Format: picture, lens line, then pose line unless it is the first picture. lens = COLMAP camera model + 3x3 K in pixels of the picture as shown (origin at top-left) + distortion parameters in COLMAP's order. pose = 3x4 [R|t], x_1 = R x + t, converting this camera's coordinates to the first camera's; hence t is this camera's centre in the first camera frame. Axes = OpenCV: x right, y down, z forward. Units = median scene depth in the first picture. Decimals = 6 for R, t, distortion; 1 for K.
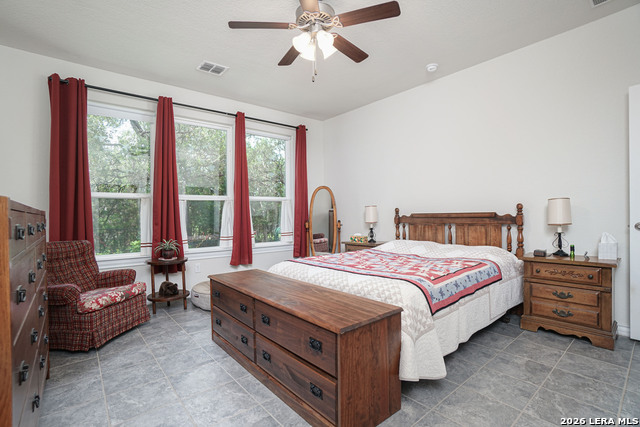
lens RADIAL K [[302.0, 0, 314.6], [0, 302.0, 214.1], [0, 0, 1]] dist [-0.036562, 0.011664]
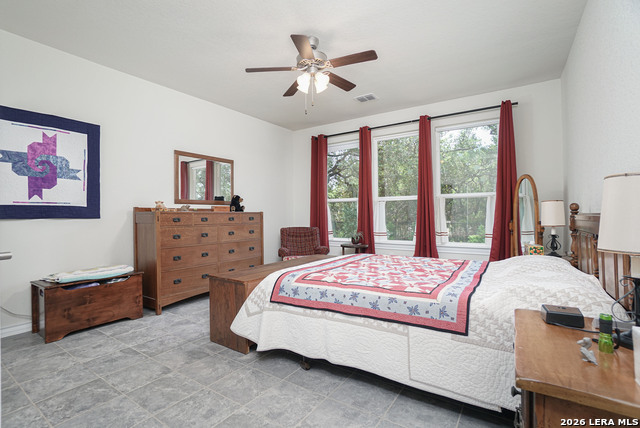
lens RADIAL K [[296.2, 0, 314.3], [0, 296.2, 211.2], [0, 0, 1]] dist [-0.019913, 0.000687]
pose [[0.284932, 0.002712, -0.958544, 0.640604], [-0.003847, 0.999991, 0.001686, -0.005240], [0.958540, 0.003207, 0.284940, 0.345030]]
